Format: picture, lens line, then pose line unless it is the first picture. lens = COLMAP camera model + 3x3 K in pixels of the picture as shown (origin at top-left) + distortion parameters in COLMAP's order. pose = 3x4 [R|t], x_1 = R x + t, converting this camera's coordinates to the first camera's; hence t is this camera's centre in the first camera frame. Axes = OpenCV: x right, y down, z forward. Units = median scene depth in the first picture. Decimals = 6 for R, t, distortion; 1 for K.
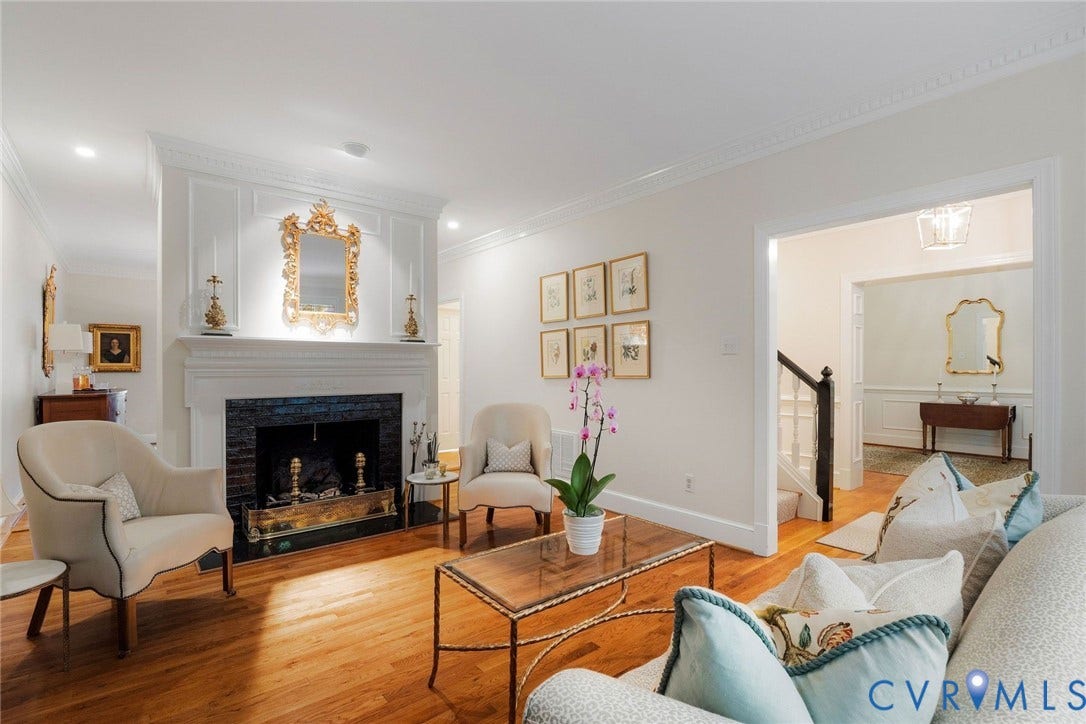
lens RADIAL K [[498.1, 0, 541.8], [0, 498.1, 366.5], [0, 0, 1]] dist [-0.020452, -0.000391]
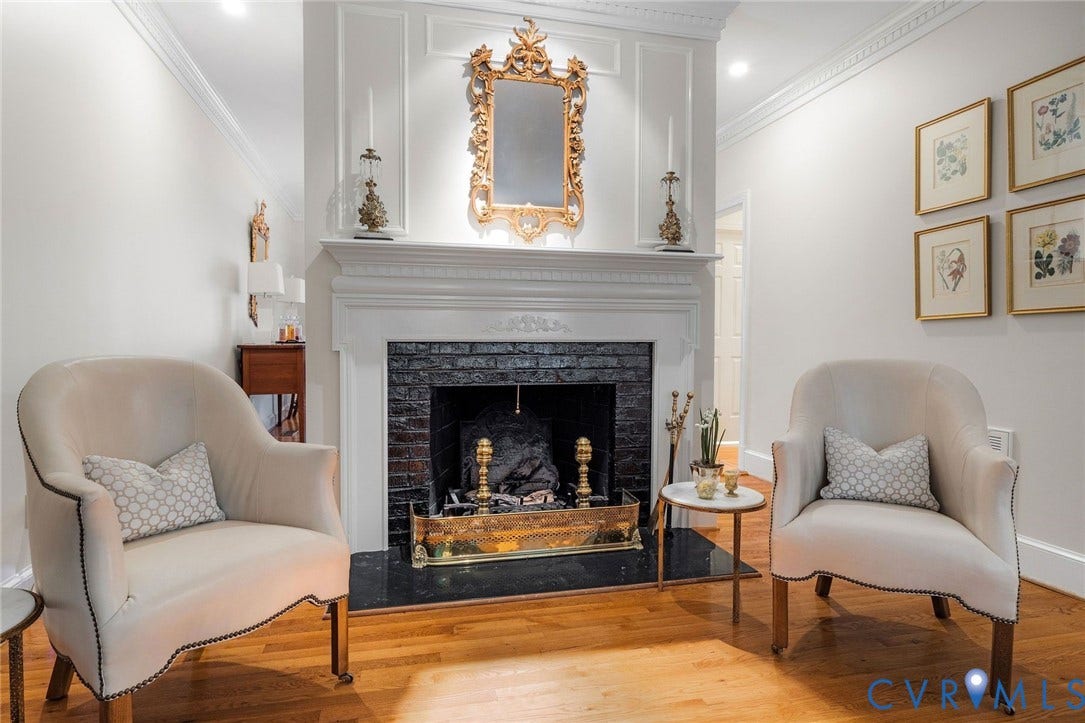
lens RADIAL K [[596.0, 0, 541.0], [0, 596.0, 357.8], [0, 0, 1]] dist [0.012248, -0.000202]
pose [[0.898582, 0.017048, -0.438474, -0.104879], [-0.003420, 0.999487, 0.031851, 0.058186], [0.438792, -0.027122, 0.898179, 0.354585]]
